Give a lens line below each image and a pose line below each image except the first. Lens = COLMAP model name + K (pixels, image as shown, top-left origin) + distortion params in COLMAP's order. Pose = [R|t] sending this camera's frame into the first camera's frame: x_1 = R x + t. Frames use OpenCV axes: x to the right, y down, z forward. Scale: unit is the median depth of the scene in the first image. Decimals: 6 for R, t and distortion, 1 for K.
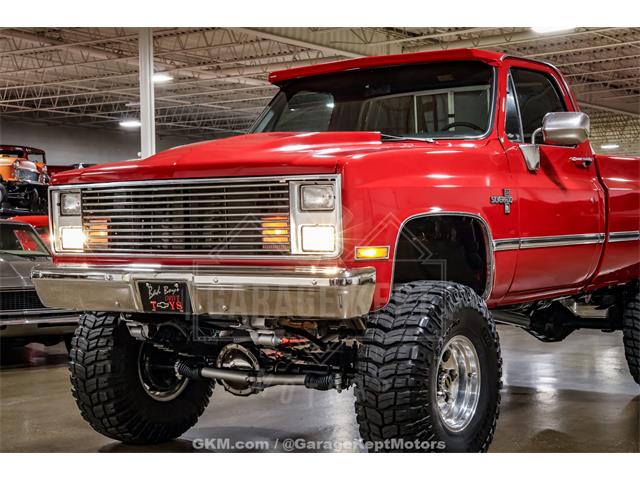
lens RADIAL K [[1218.6, 0, 320.0], [0, 1218.6, 240.0], [0, 0, 1]] dist [0.240624, 0.160282]
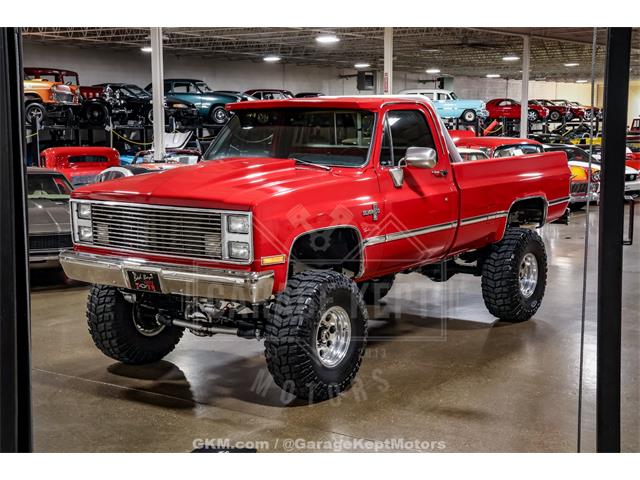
lens RADIAL K [[1122.3, 0, 320.0], [0, 1122.3, 240.0], [0, 0, 1]] dist [0.211166, 0.047135]
pose [[0.999848, 0.009058, -0.014873, 0.107314], [-0.007395, 0.994091, 0.108301, -0.148628], [0.015767, -0.108175, 0.994007, -0.378948]]
